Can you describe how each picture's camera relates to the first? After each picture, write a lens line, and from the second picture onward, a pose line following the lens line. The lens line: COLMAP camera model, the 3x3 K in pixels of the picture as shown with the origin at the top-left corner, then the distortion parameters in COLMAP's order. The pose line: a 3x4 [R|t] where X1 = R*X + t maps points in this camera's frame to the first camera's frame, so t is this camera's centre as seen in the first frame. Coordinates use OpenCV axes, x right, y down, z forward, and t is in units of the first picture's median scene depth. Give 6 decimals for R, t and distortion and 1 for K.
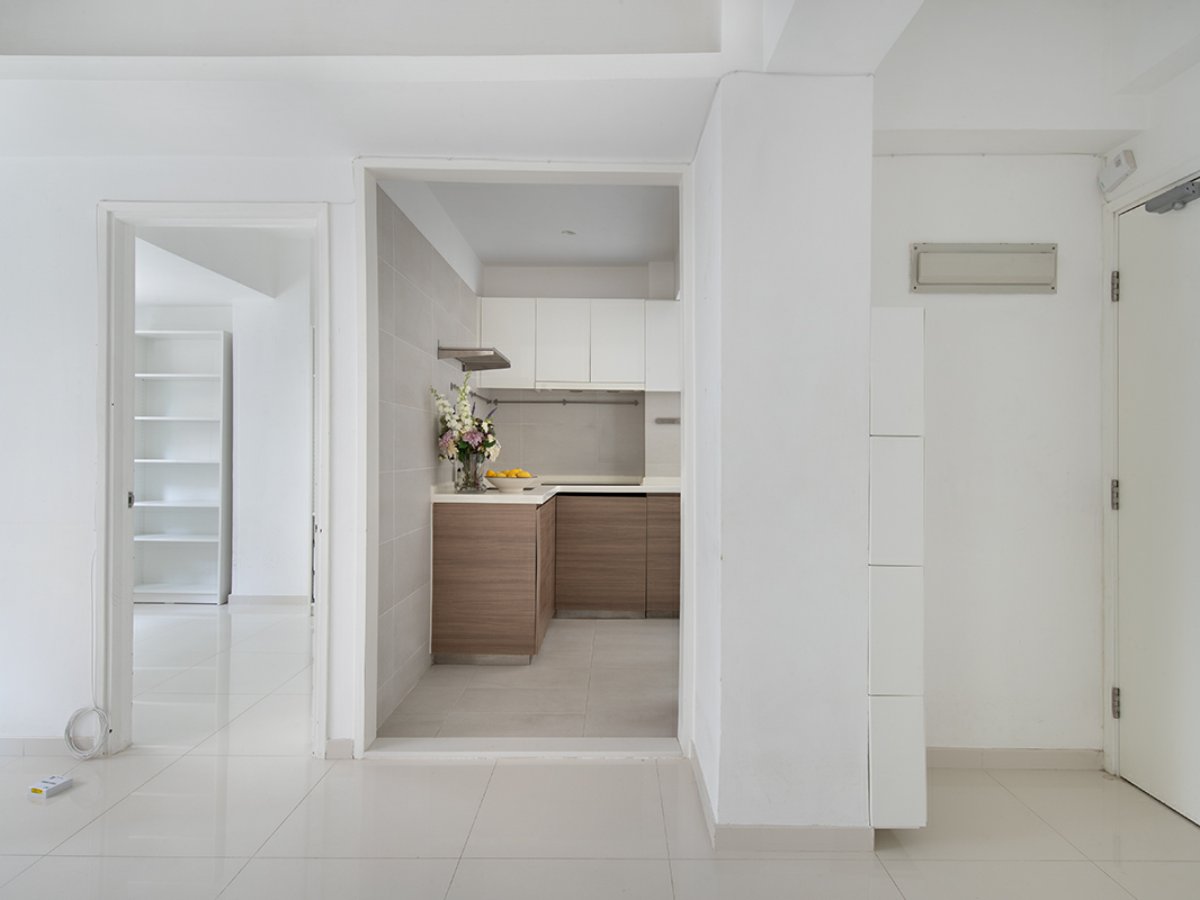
lens RADIAL K [[644.2, 0, 596.9], [0, 644.2, 437.8], [0, 0, 1]] dist [0.010977, -0.000015]
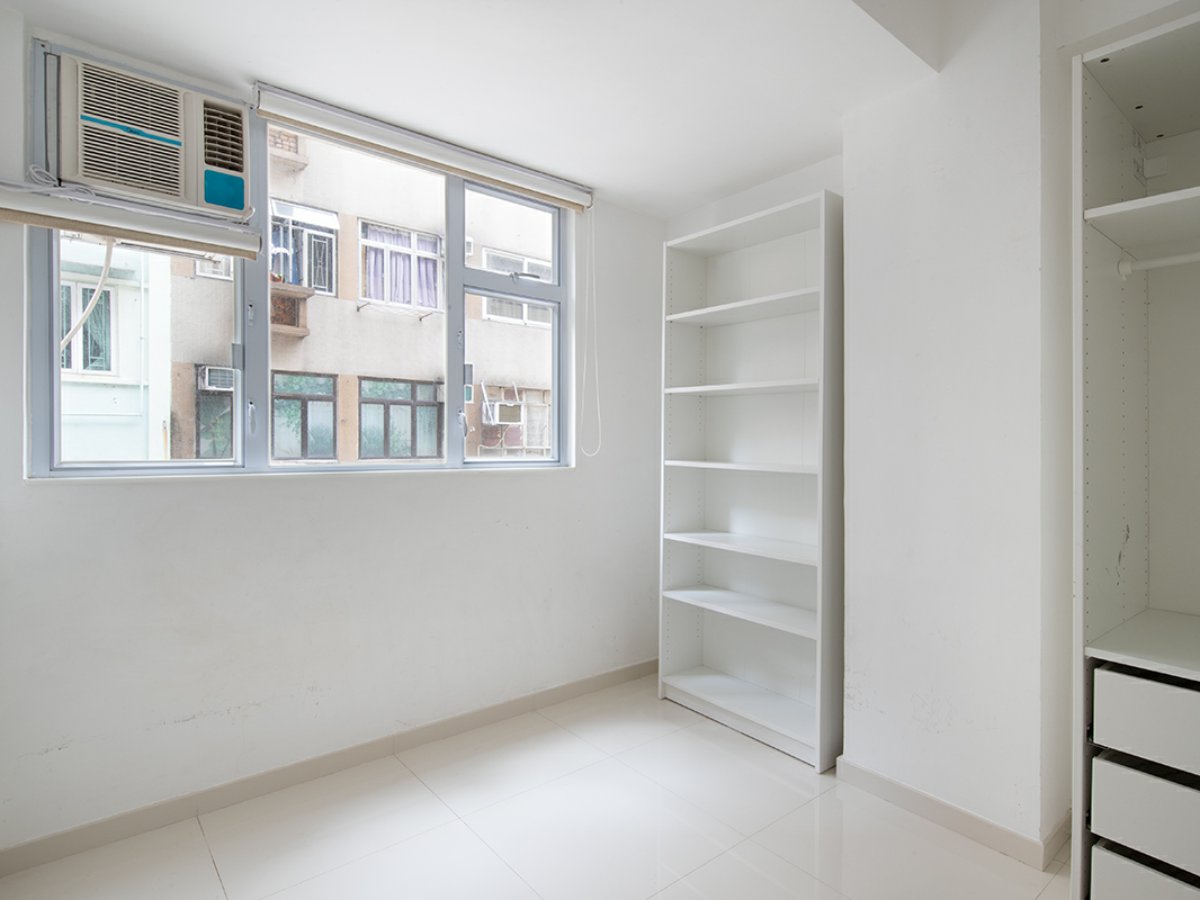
lens RADIAL K [[644.2, 0, 608.1], [0, 644.2, 450.4], [0, 0, 1]] dist [0.010977, -0.000015]
pose [[0.664018, 0.007395, -0.747680, -0.328609], [0.009174, 0.999795, 0.018036, 0.011138], [0.747661, -0.018836, 0.663814, 0.565107]]
